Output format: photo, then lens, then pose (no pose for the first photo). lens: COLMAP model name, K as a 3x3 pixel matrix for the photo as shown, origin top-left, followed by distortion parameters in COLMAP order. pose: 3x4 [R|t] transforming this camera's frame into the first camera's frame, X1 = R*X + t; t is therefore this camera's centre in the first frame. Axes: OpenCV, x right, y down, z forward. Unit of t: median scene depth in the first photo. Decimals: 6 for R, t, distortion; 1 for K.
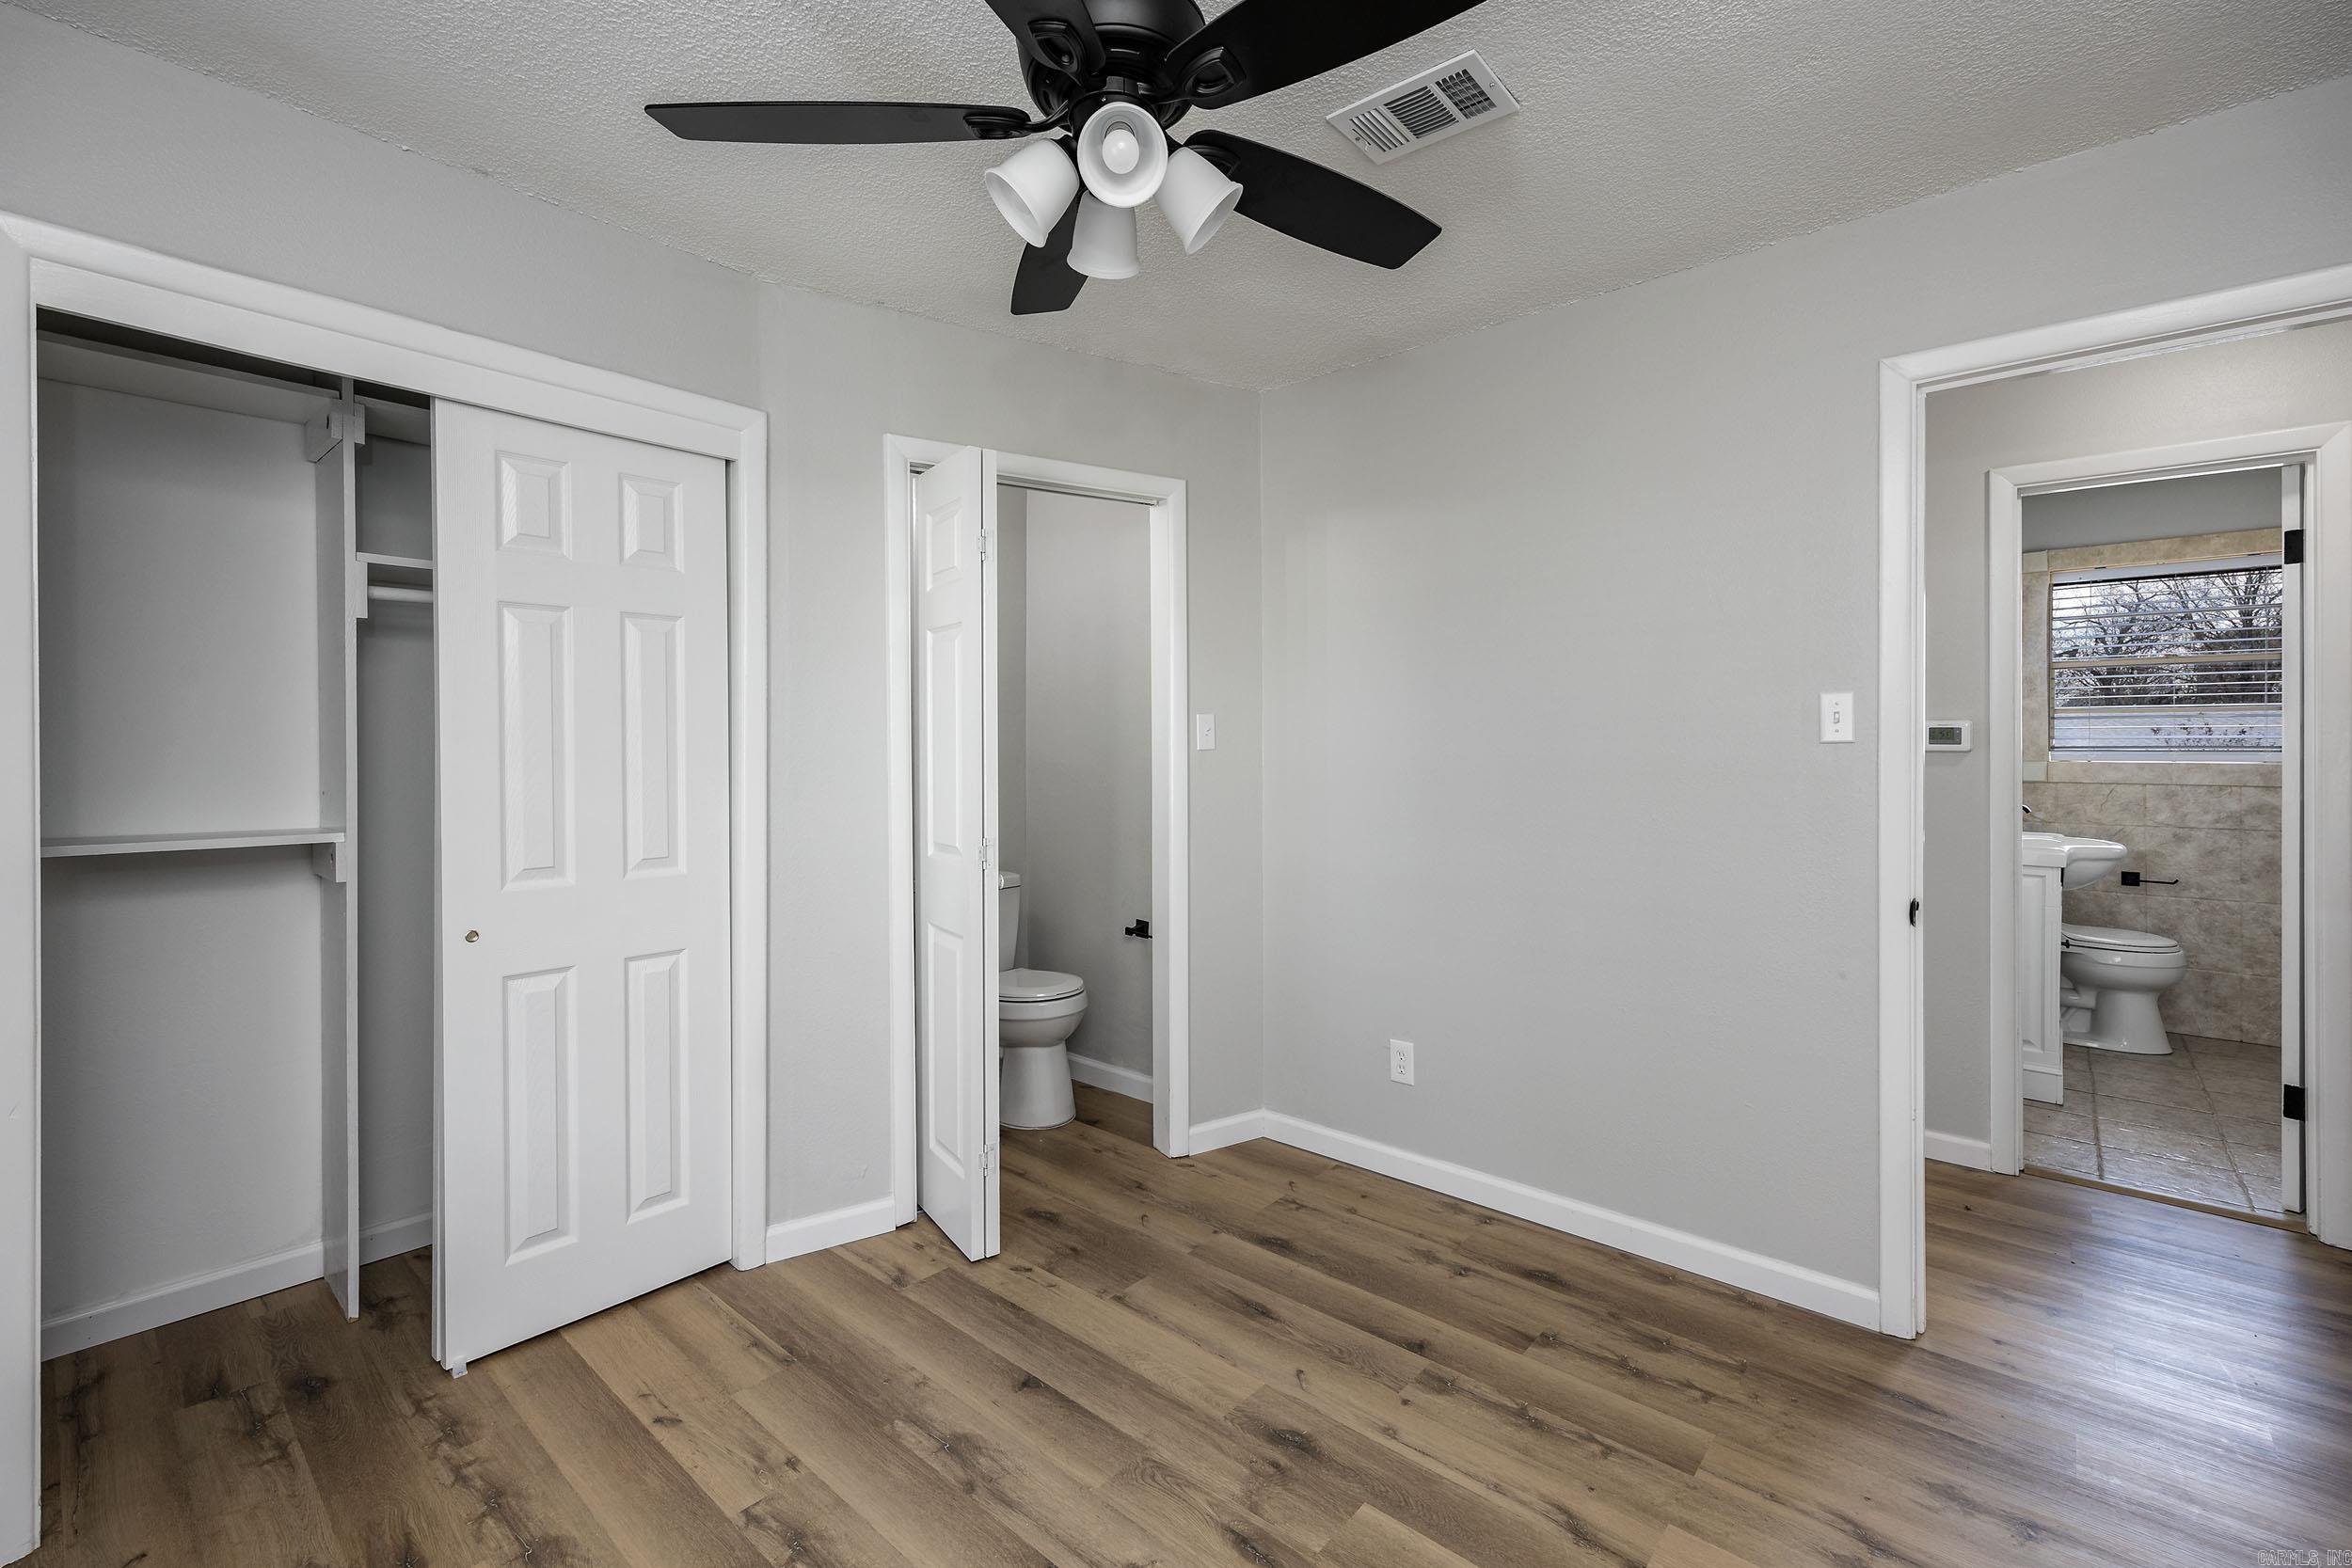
lens RADIAL K [[985.2, 0, 1258.8], [0, 985.2, 765.3], [0, 0, 1]] dist [-0.001116, 0.000111]
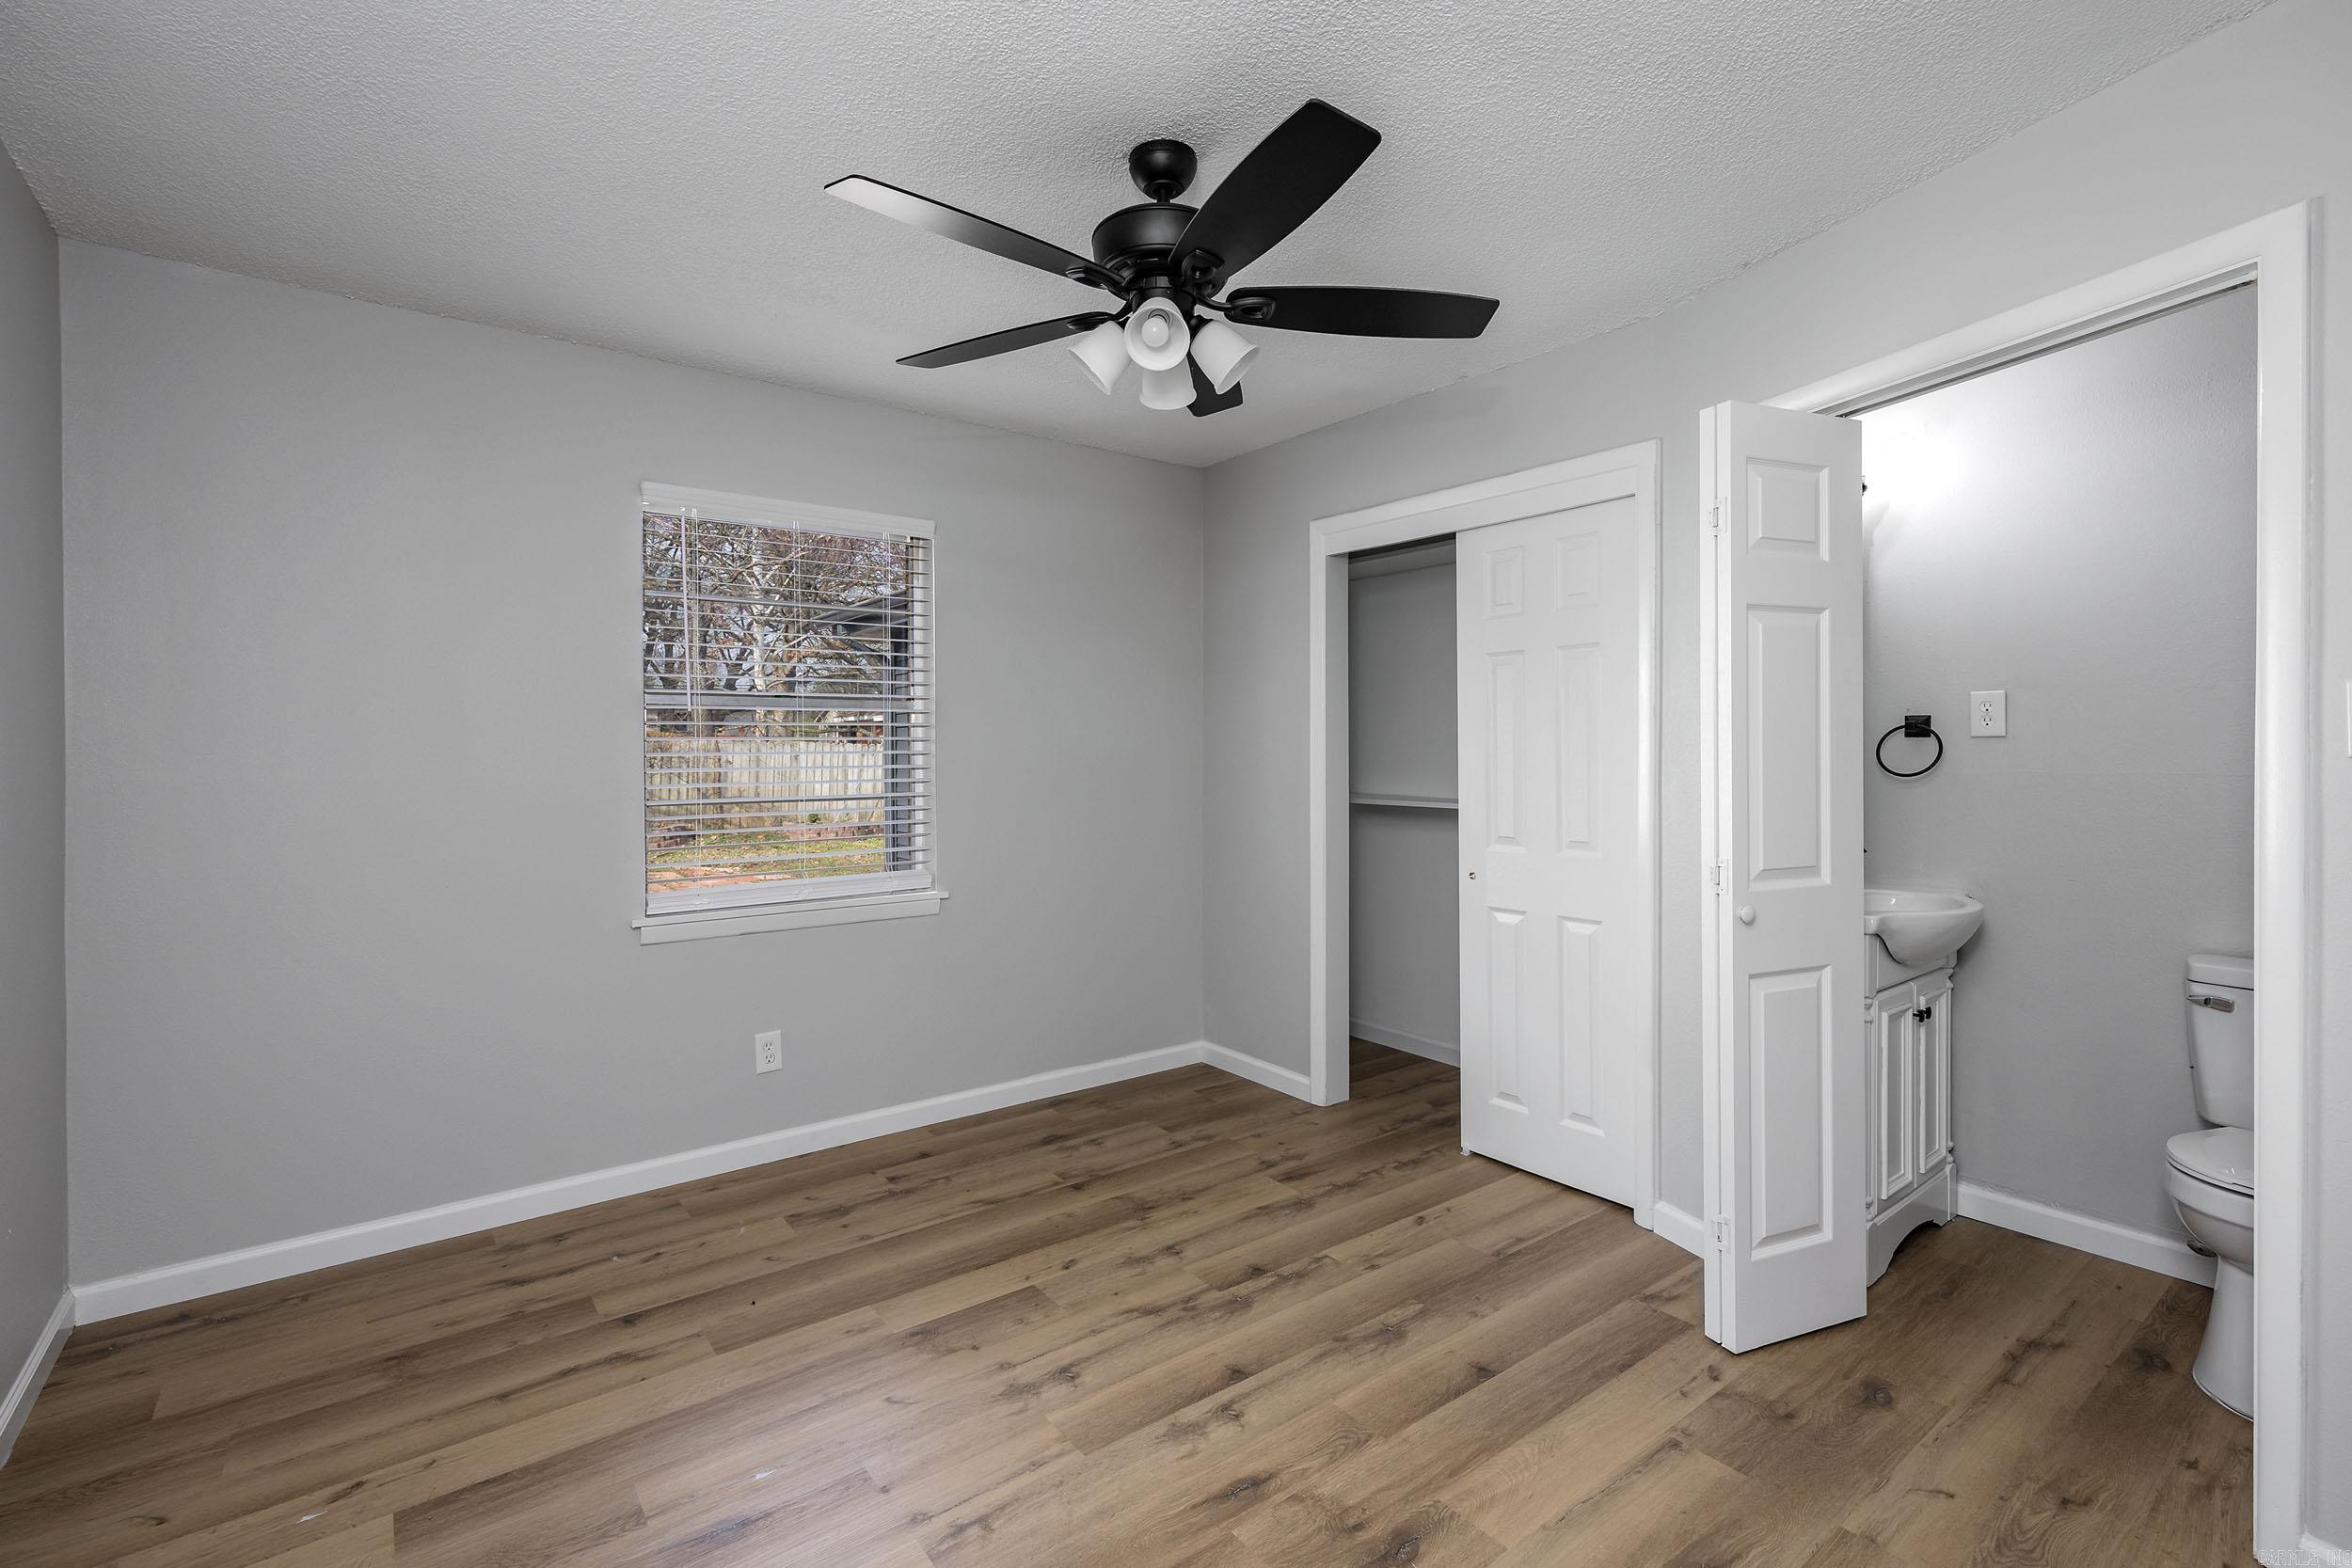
lens RADIAL K [[965.3, 0, 1154.2], [0, 965.3, 769.2], [0, 0, 1]] dist [-0.002516, -0.000161]
pose [[-0.199884, 0.020934, -0.979596, 0.832150], [-0.020180, 0.999472, 0.025476, -0.020992], [0.979612, 0.024861, -0.199356, 0.871754]]
